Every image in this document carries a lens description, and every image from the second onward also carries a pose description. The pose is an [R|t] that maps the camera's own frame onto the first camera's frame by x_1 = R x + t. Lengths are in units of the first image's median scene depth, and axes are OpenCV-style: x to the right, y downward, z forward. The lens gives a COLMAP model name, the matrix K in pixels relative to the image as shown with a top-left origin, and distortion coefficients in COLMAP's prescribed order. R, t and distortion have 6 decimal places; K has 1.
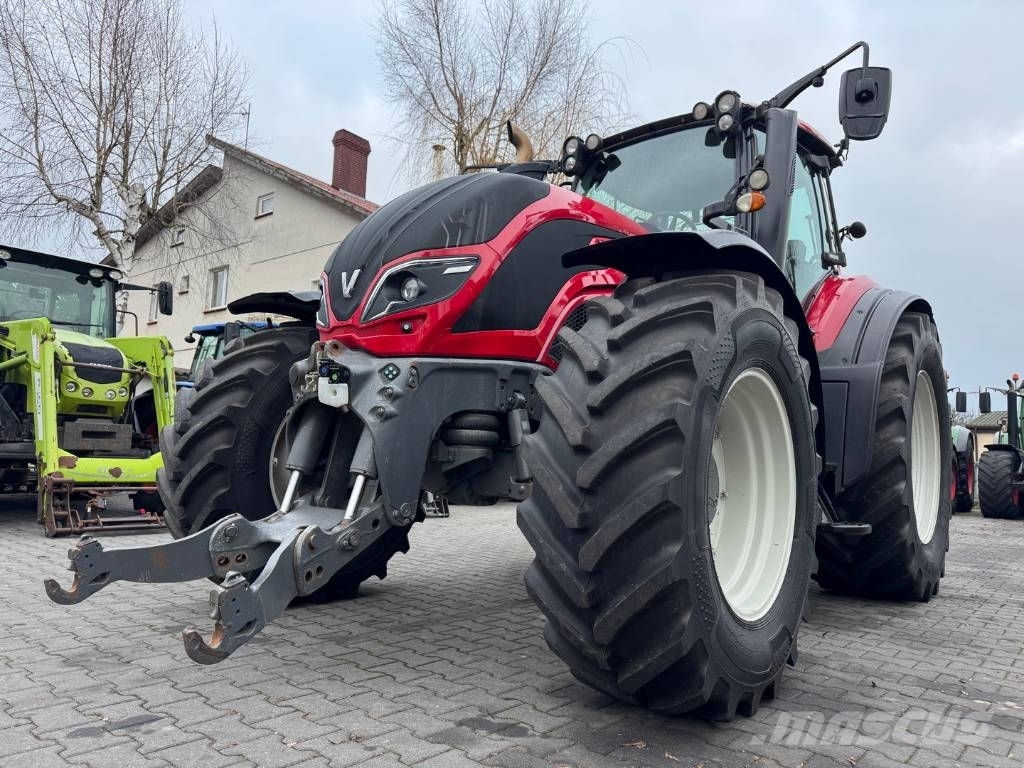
lens RADIAL K [[719.4, 0, 521.0], [0, 719.4, 387.0], [0, 0, 1]] dist [0.040250, -0.043046]
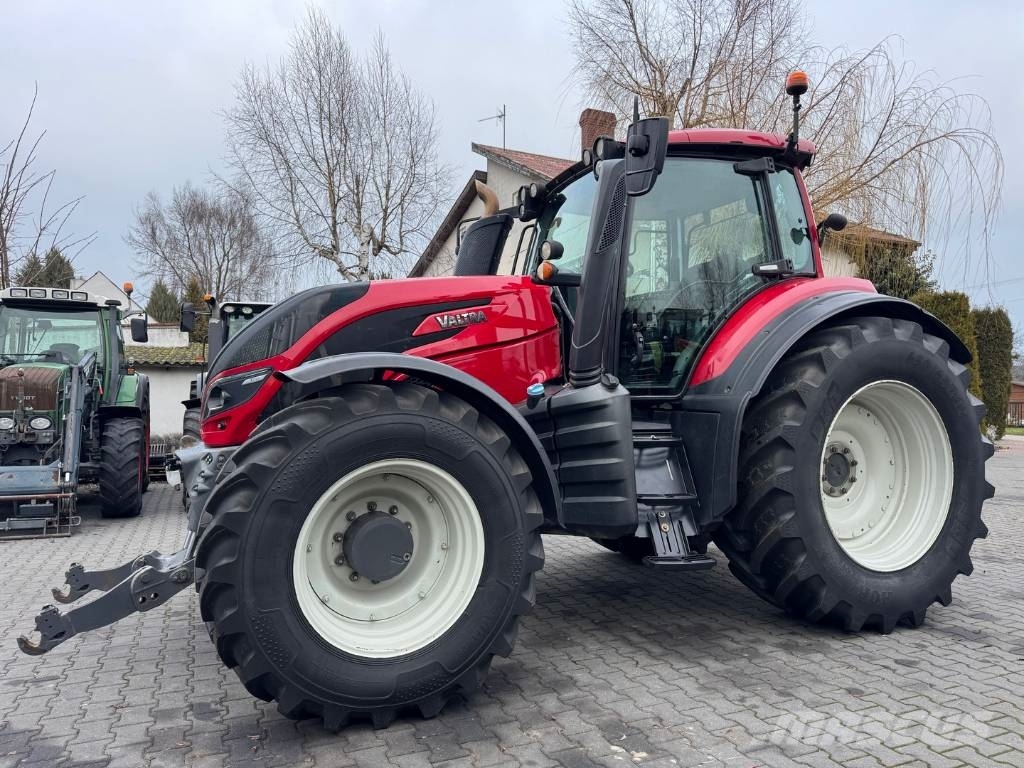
lens RADIAL K [[719.4, 0, 515.9], [0, 719.4, 386.2], [0, 0, 1]] dist [0.040250, -0.043046]
pose [[0.891687, -0.056077, -0.449165, 0.784797], [0.086211, 0.995172, 0.046902, -0.138573], [0.444366, -0.080545, 0.892217, -0.008174]]
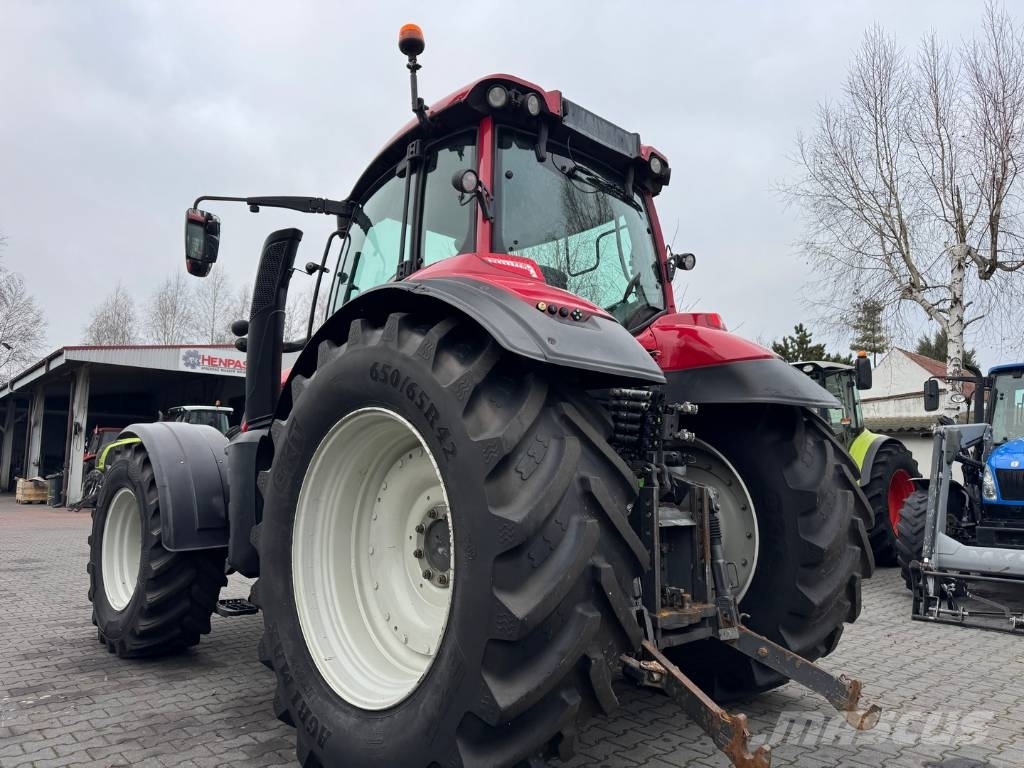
lens RADIAL K [[719.4, 0, 514.6], [0, 719.4, 389.2], [0, 0, 1]] dist [0.040250, -0.043046]
pose [[-0.144170, -0.164568, -0.975773, 1.612158], [0.083191, 0.980568, -0.177669, 0.114900], [0.986050, -0.106790, -0.127678, 1.724057]]
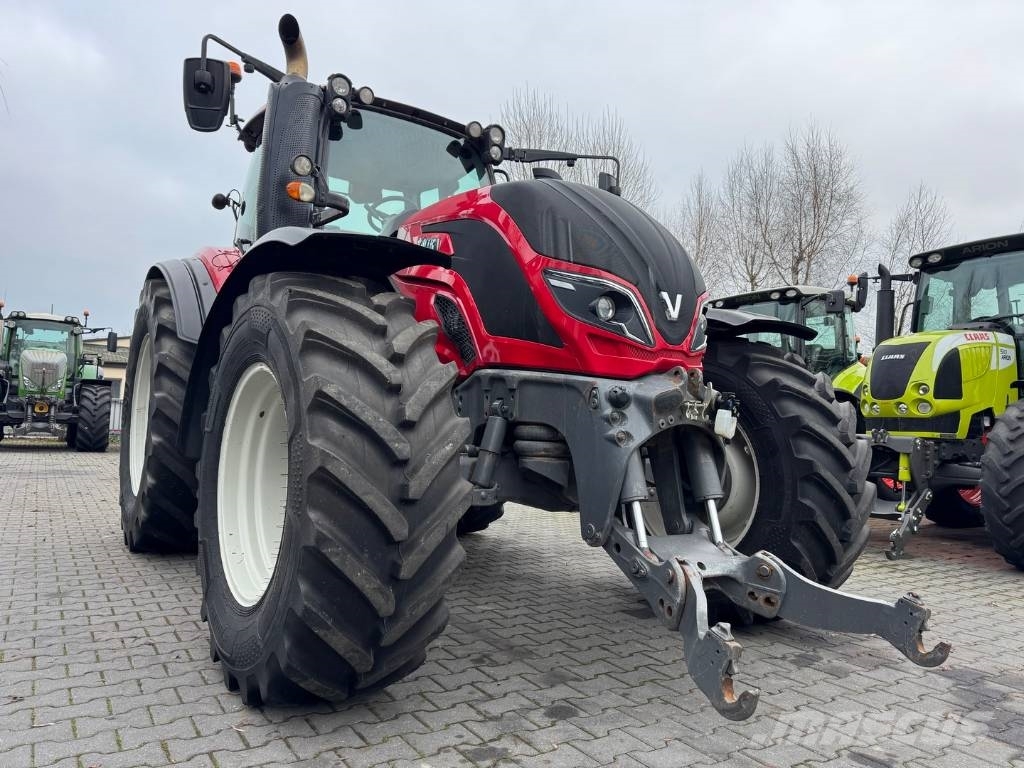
lens RADIAL K [[719.4, 0, 509.6], [0, 719.4, 383.2], [0, 0, 1]] dist [0.040250, -0.043046]
pose [[0.312205, 0.023984, 0.949712, -1.007063], [-0.120230, 0.992641, 0.014456, -0.022357], [-0.942376, -0.118697, 0.312791, 0.723501]]
